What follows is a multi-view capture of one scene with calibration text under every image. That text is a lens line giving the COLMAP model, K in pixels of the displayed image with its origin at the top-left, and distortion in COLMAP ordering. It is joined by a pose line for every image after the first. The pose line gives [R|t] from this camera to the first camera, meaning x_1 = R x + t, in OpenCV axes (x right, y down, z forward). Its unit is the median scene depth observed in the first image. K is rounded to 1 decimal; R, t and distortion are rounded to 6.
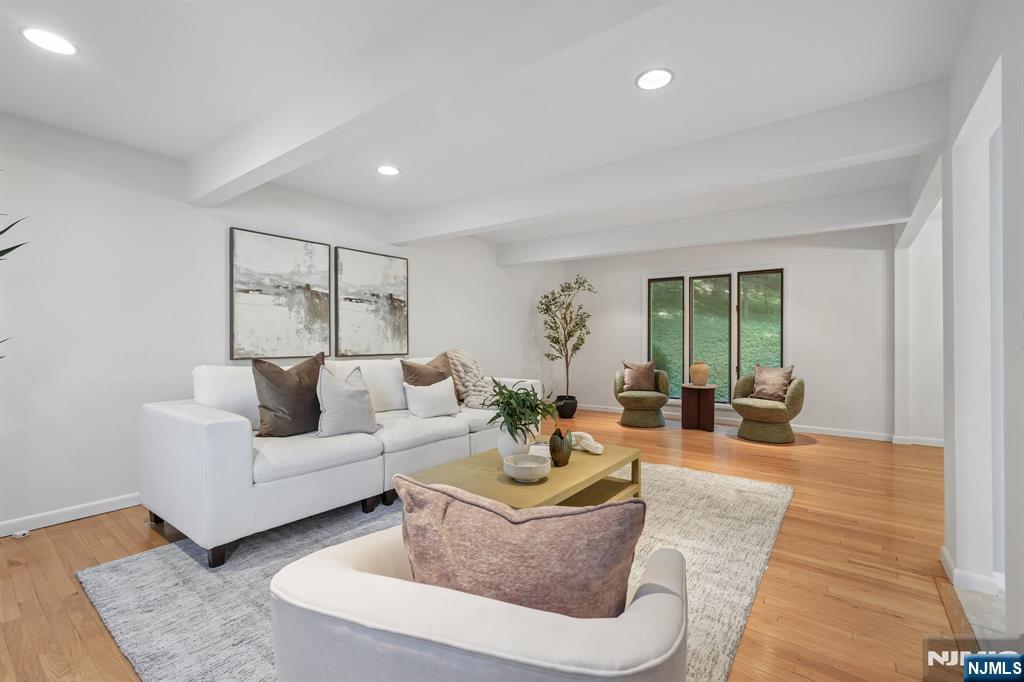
lens RADIAL K [[453.0, 0, 509.8], [0, 453.0, 340.6], [0, 0, 1]] dist [-0.011902, 0.004821]
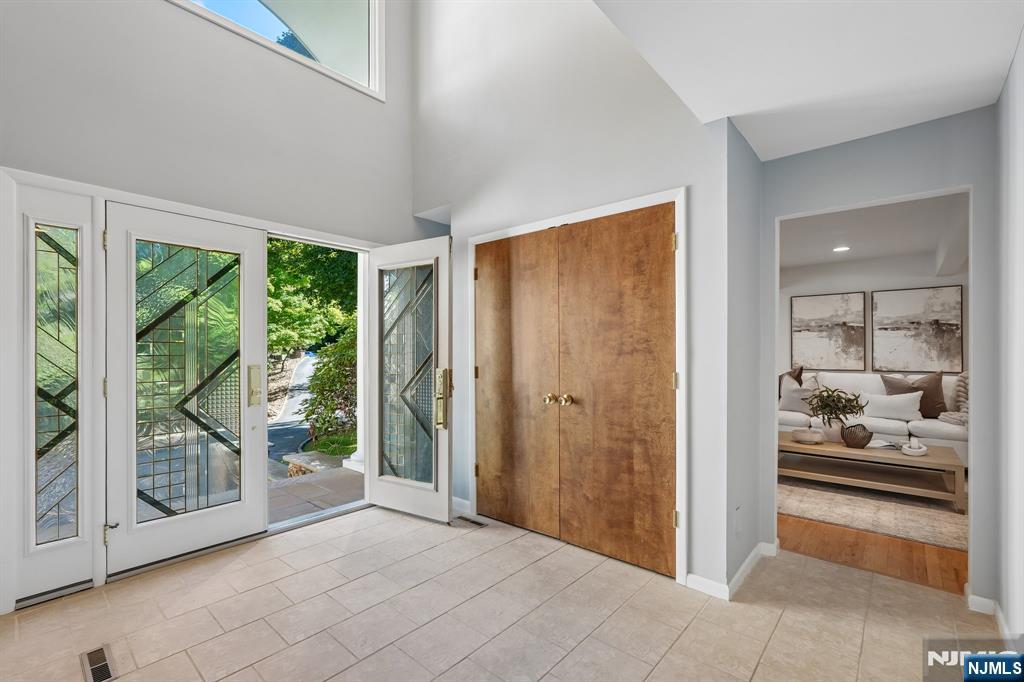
lens RADIAL K [[453.0, 0, 510.2], [0, 453.0, 350.4], [0, 0, 1]] dist [-0.011902, 0.004821]
pose [[-0.070174, -0.005881, -0.997517, 1.030240], [-0.002140, 0.999981, -0.005745, -0.017269], [0.997532, 0.001732, -0.070185, -0.003015]]
